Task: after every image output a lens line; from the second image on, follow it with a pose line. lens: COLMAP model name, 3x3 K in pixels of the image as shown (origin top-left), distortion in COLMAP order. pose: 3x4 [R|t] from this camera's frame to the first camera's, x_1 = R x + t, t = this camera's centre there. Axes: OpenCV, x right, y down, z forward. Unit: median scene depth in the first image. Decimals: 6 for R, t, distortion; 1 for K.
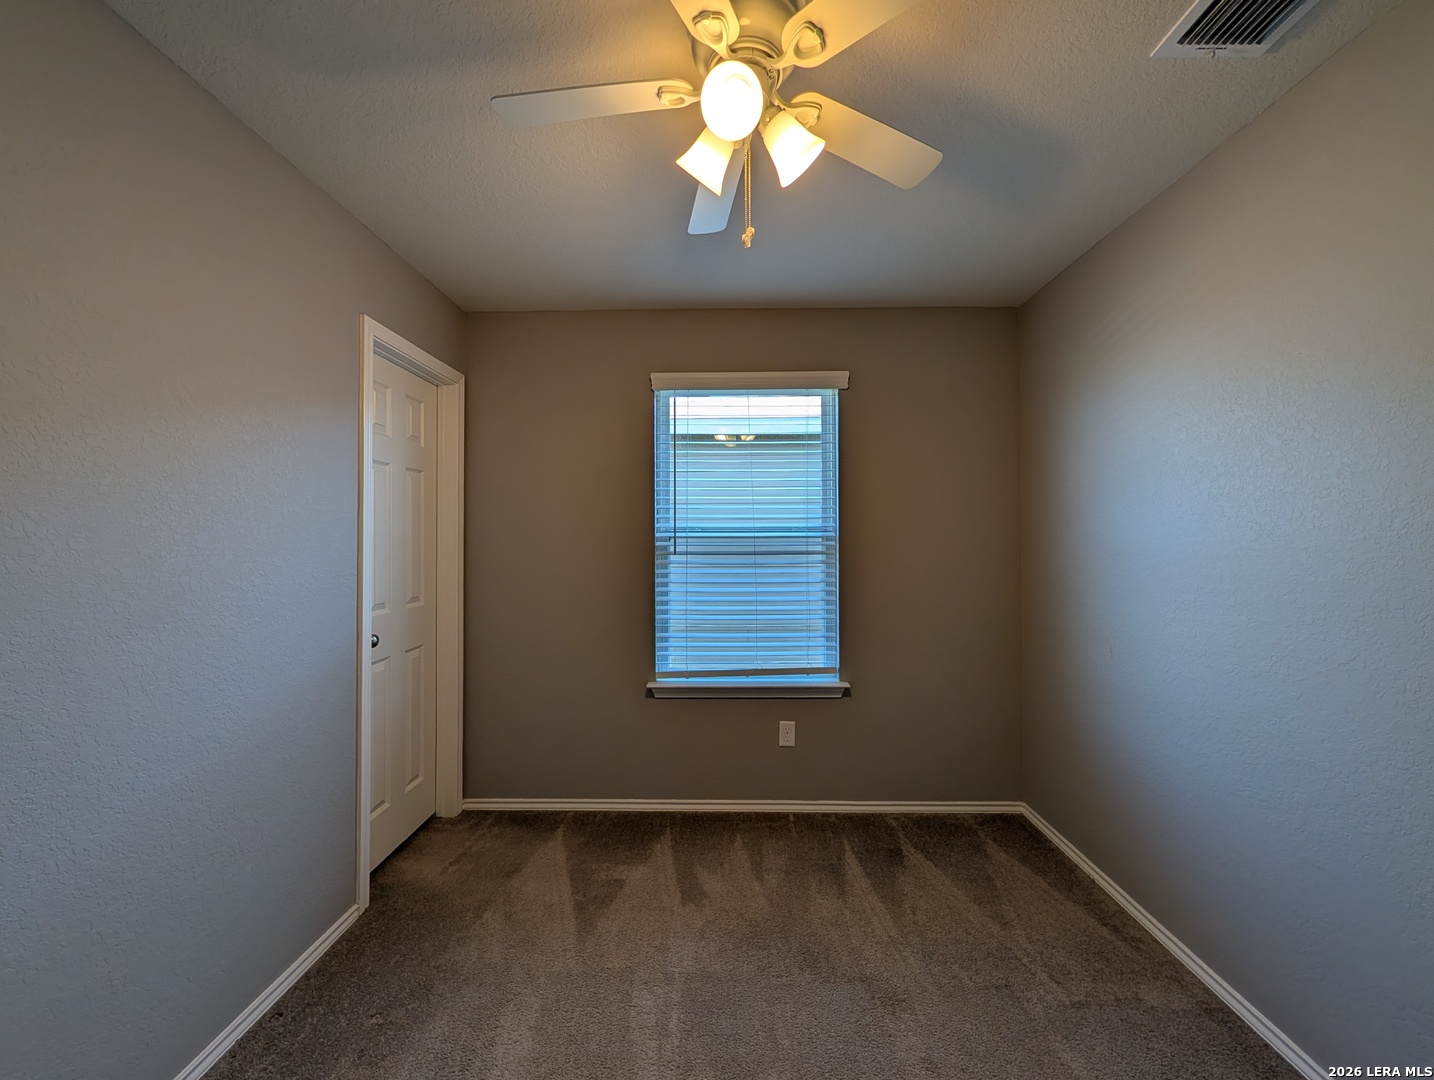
lens RADIAL K [[551.6, 0, 720.4], [0, 551.6, 534.7], [0, 0, 1]] dist [0.000308, -0.000123]
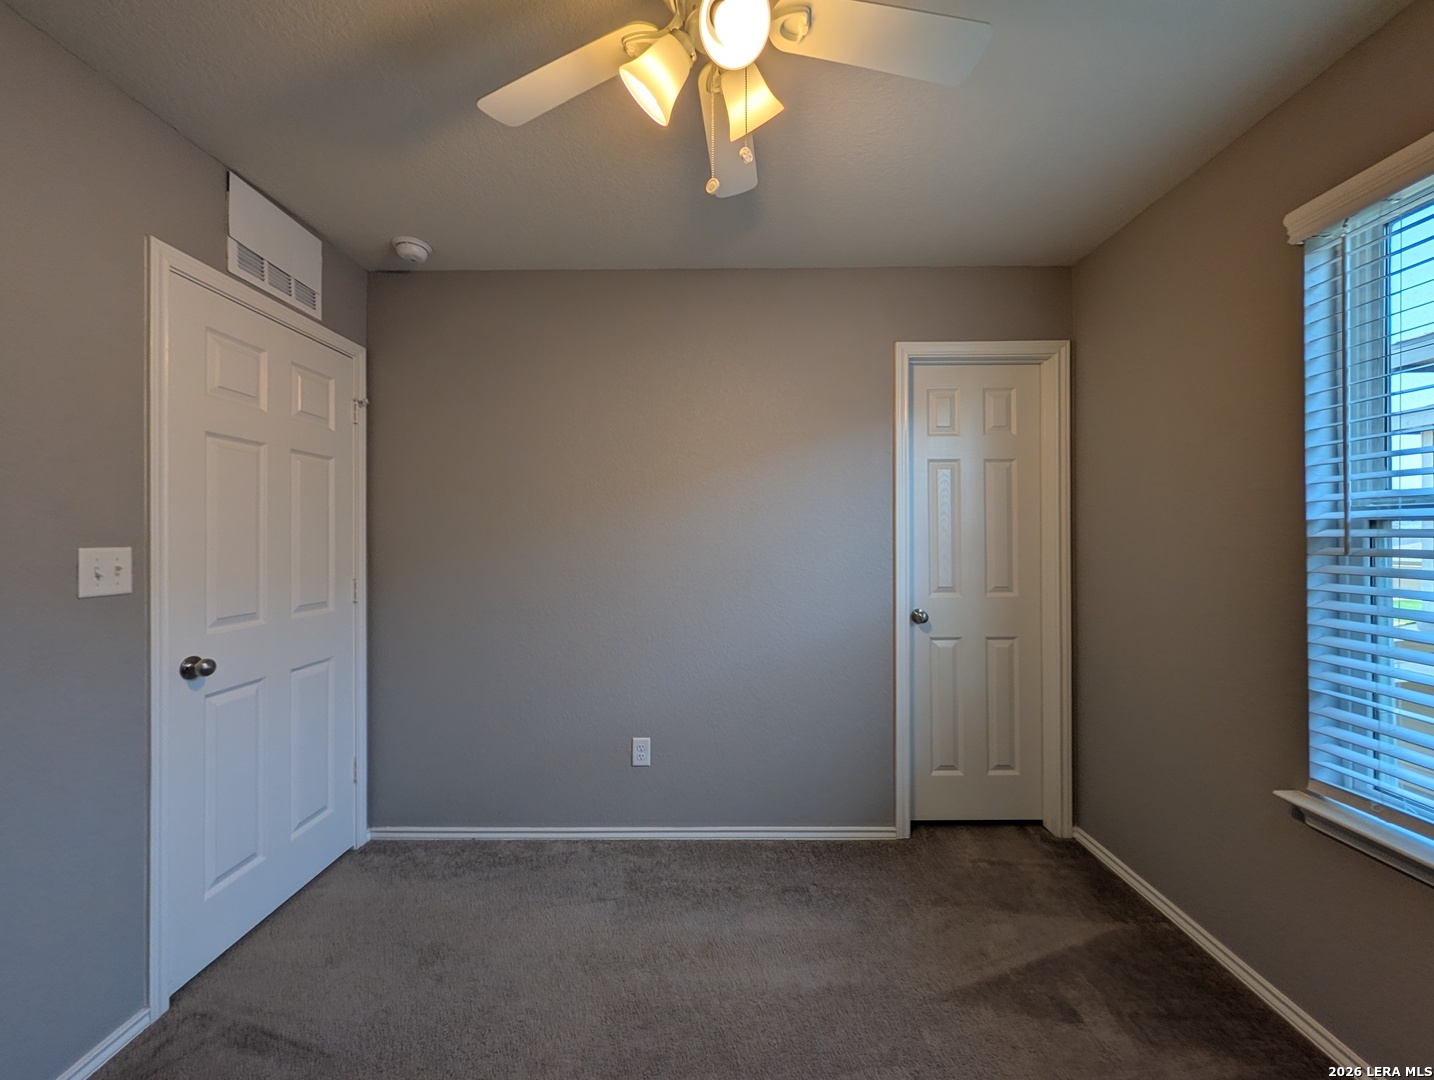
lens RADIAL K [[551.6, 0, 720.4], [0, 551.6, 534.7], [0, 0, 1]] dist [0.000308, -0.000123]
pose [[0.016128, 0.001547, -0.999869, 0.449793], [0.013318, 0.999910, 0.001762, 0.010374], [0.999781, -0.013345, 0.016106, 0.485655]]
